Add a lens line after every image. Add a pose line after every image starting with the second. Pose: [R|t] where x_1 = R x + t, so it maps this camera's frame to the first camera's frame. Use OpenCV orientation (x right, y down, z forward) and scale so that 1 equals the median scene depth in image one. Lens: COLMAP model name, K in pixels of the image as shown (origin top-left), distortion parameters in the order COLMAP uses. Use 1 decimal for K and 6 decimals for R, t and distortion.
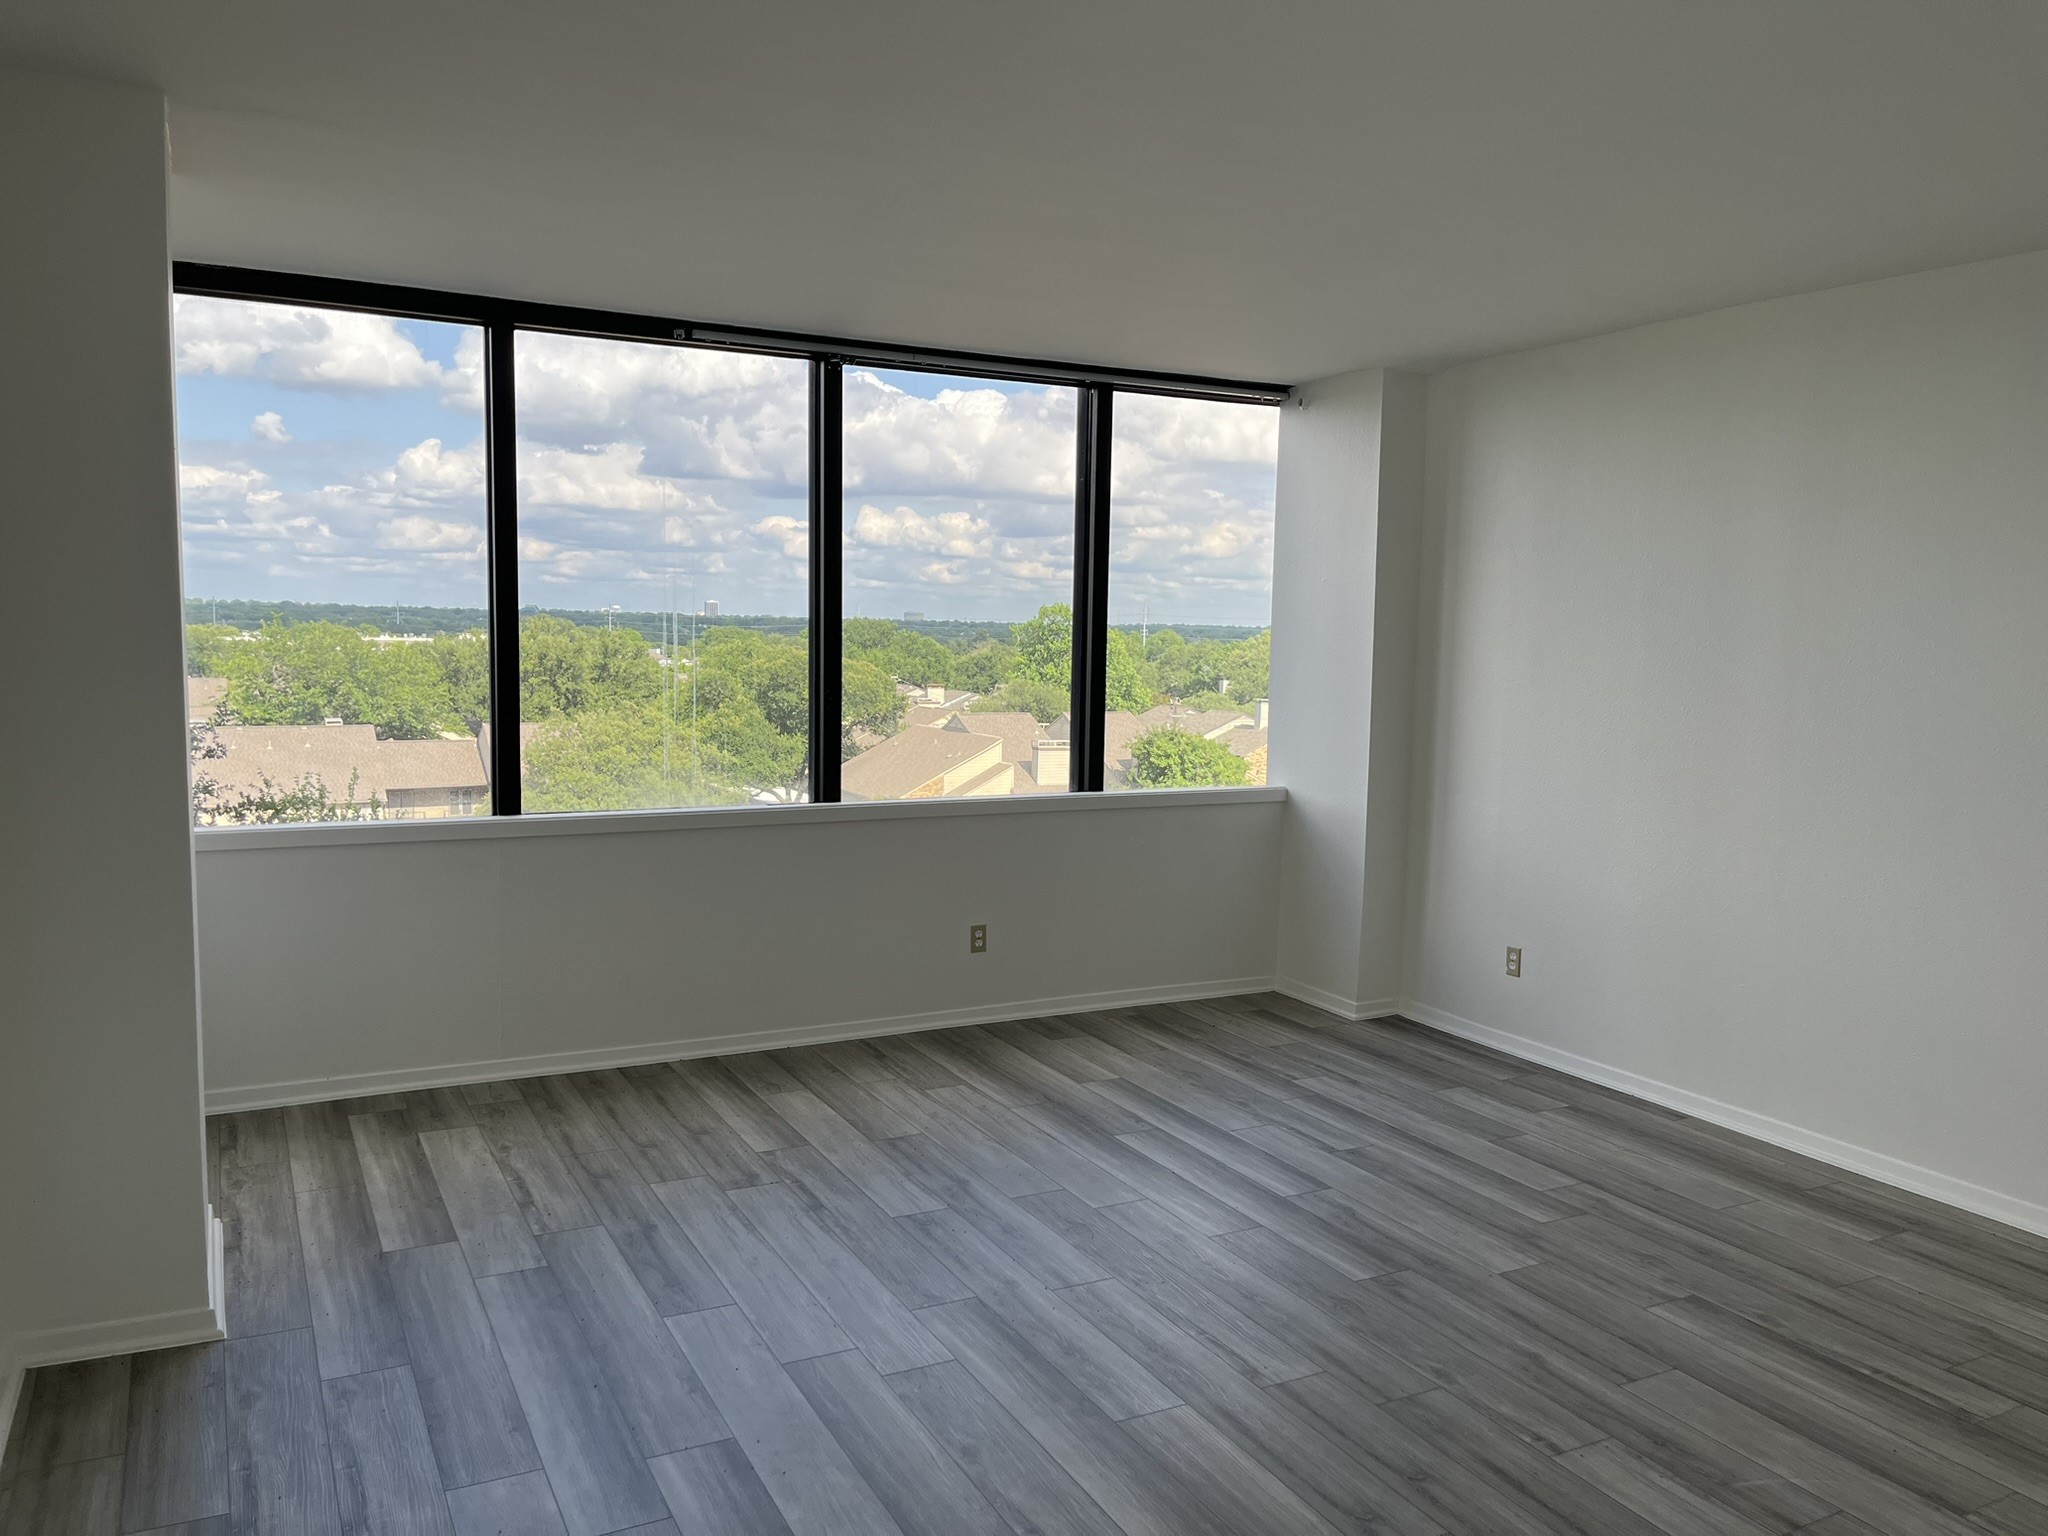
lens RADIAL K [[1550.7, 0, 1024.3], [0, 1550.7, 767.6], [0, 0, 1]] dist [0.005071, 0.001396]
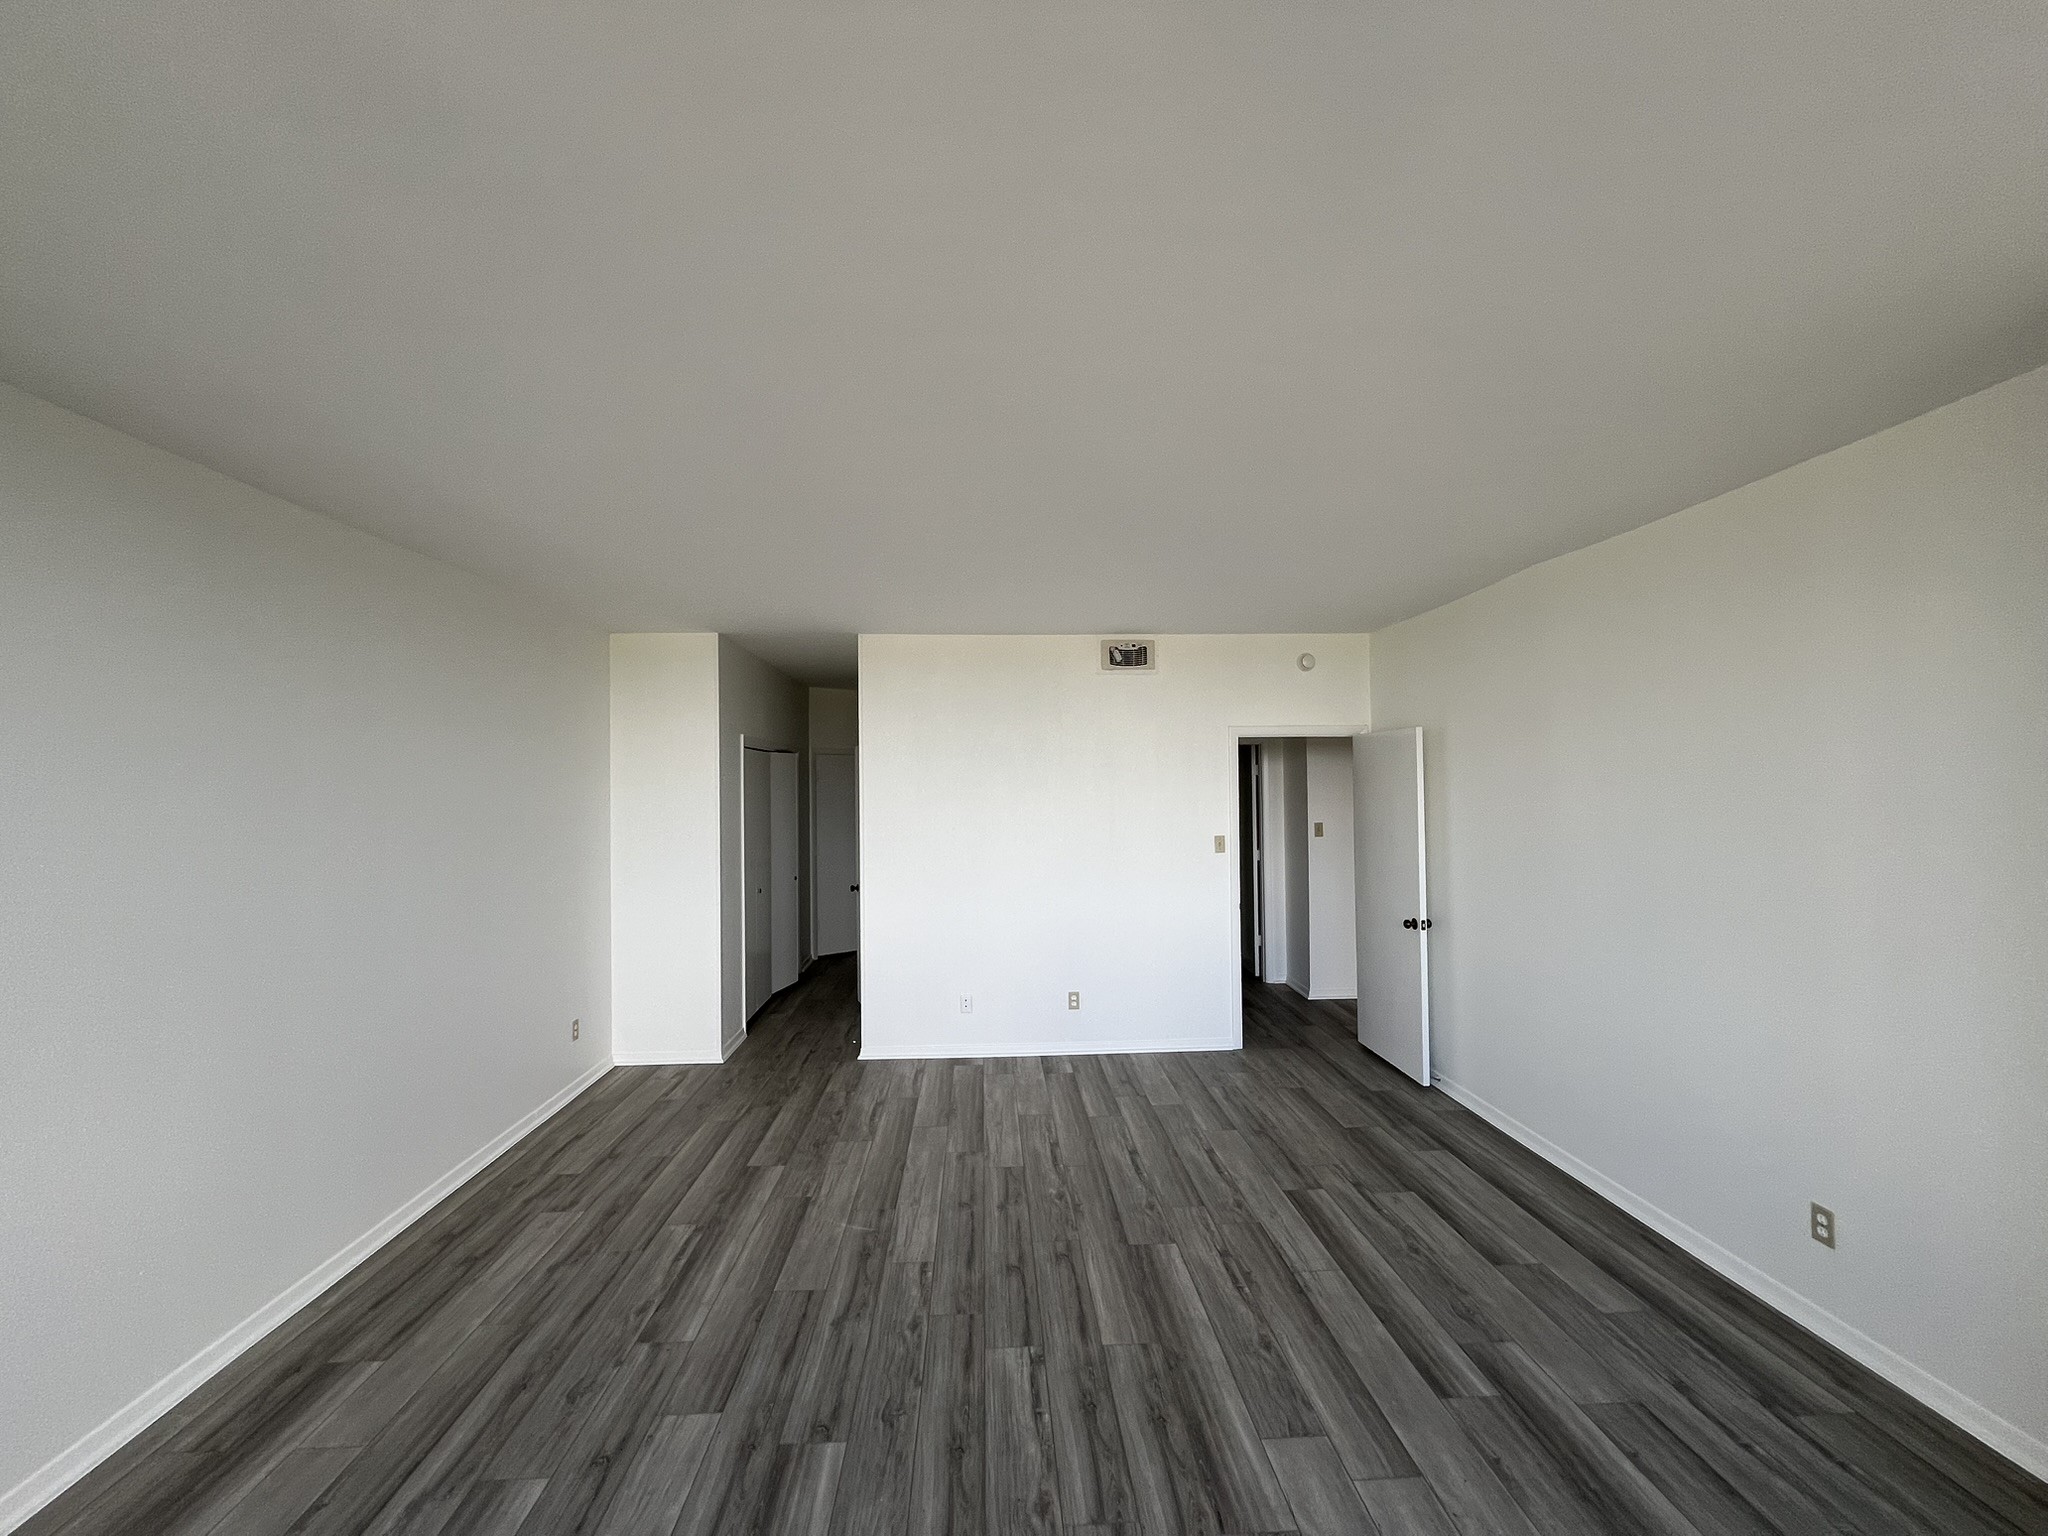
lens RADIAL K [[829.5, 0, 1024.2], [0, 829.5, 773.2], [0, 0, 1]] dist [-0.002127, -0.000177]
pose [[-0.911216, -0.000709, 0.411928, -0.134634], [0.033763, 0.996505, 0.076401, -0.167840], [-0.410543, 0.083526, -0.908008, 1.557933]]
